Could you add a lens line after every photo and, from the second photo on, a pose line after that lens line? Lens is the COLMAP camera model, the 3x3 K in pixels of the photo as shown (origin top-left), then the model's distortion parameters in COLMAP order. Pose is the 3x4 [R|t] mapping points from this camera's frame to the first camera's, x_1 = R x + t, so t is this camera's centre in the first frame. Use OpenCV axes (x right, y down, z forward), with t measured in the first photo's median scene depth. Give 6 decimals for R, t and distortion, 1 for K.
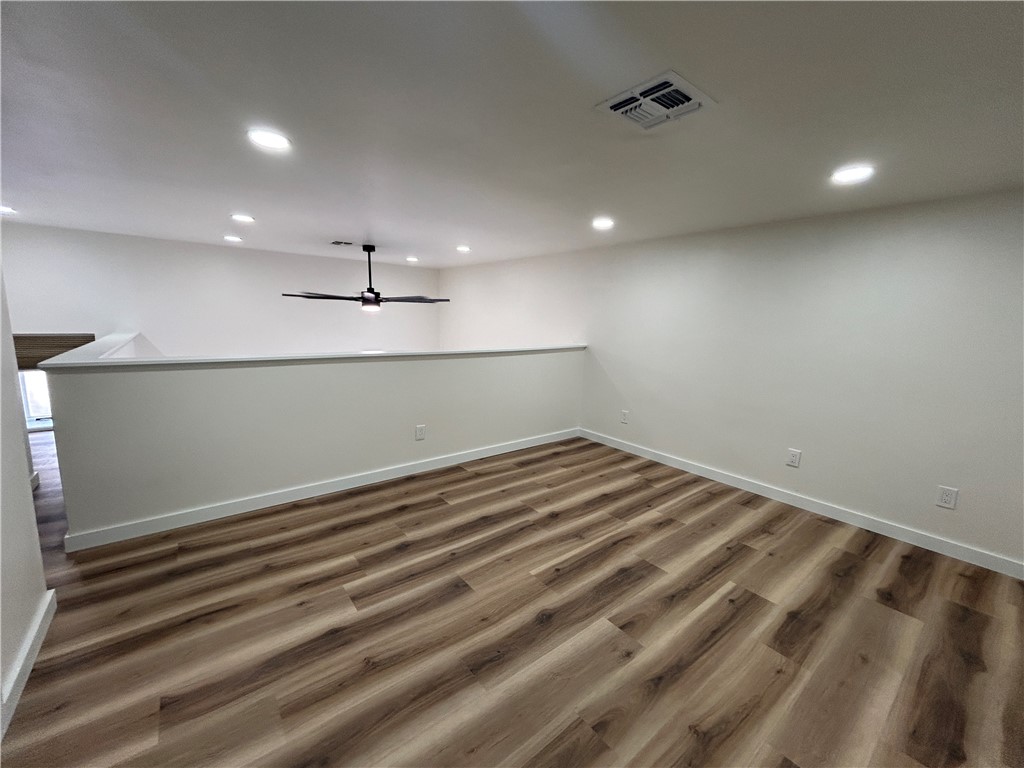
lens RADIAL K [[412.2, 0, 510.0], [0, 412.2, 384.4], [0, 0, 1]] dist [-0.000887, 0.000289]
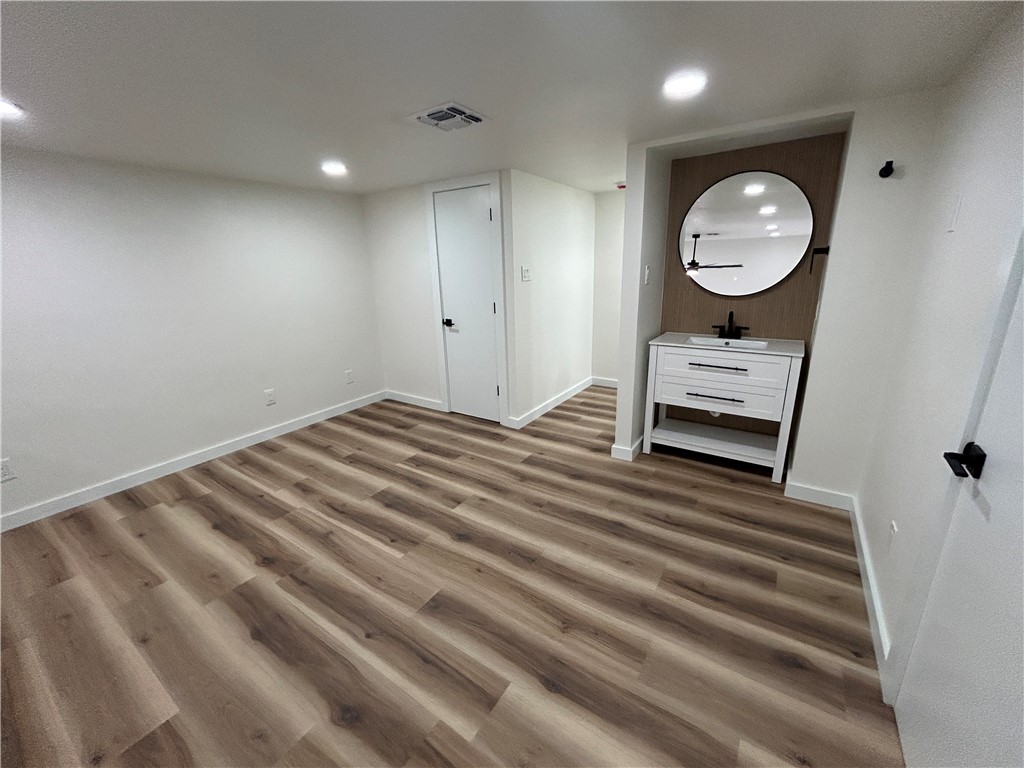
lens RADIAL K [[412.2, 0, 510.0], [0, 412.2, 384.4], [0, 0, 1]] dist [-0.000887, 0.000289]
pose [[-0.307183, -0.290922, 0.906092, -0.656097], [0.175701, 0.918421, 0.354447, -0.171754], [-0.935290, 0.268081, -0.231008, 0.743663]]
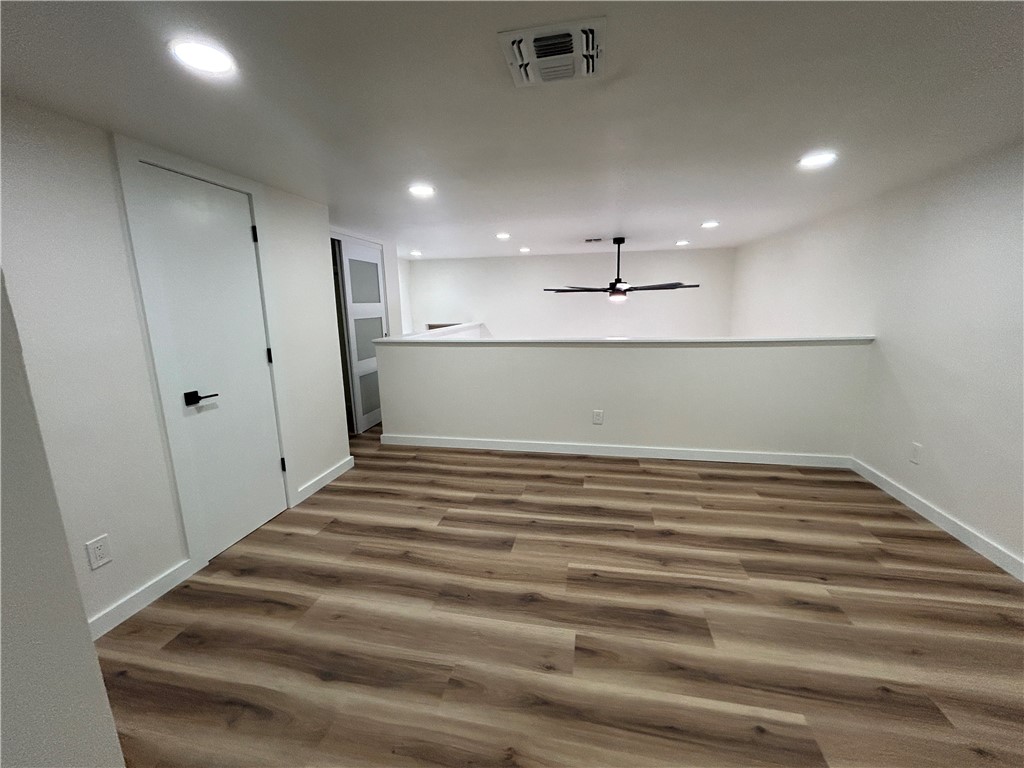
lens RADIAL K [[412.2, 0, 510.0], [0, 412.2, 384.4], [0, 0, 1]] dist [-0.000887, 0.000289]
pose [[0.644656, 0.106473, -0.757022, 0.561124], [-0.085552, 0.994081, 0.066961, -0.021887], [0.759670, 0.021598, 0.649950, 0.204542]]
